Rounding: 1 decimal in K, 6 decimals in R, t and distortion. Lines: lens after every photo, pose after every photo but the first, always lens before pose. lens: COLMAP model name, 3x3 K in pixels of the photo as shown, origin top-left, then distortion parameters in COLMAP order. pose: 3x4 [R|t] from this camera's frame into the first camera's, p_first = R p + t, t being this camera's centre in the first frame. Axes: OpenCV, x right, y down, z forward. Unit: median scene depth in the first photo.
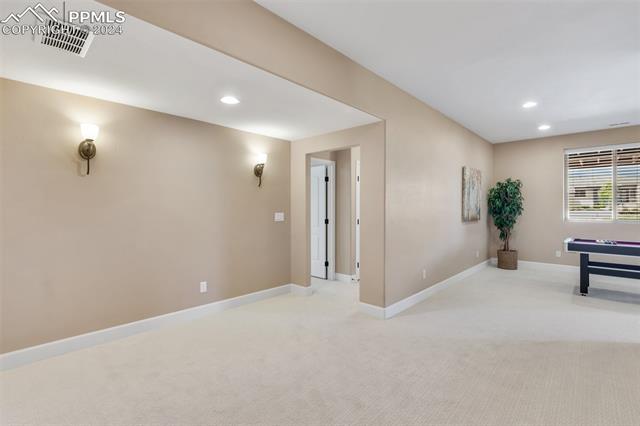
lens RADIAL K [[295.5, 0, 312.6], [0, 295.5, 213.9], [0, 0, 1]] dist [-0.011138, 0.000150]
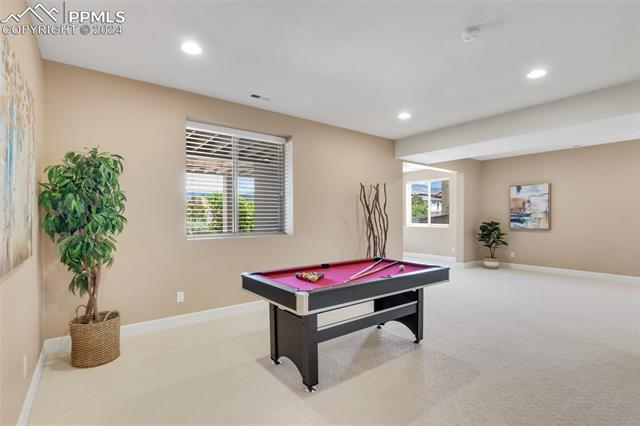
lens RADIAL K [[295.5, 0, 312.6], [0, 295.5, 213.9], [0, 0, 1]] dist [-0.011138, 0.000150]
pose [[0.156431, 0.005158, 0.987675, 0.292942], [0.020843, 0.999746, -0.008523, -0.014144], [-0.987469, 0.021919, 0.156284, 0.621806]]
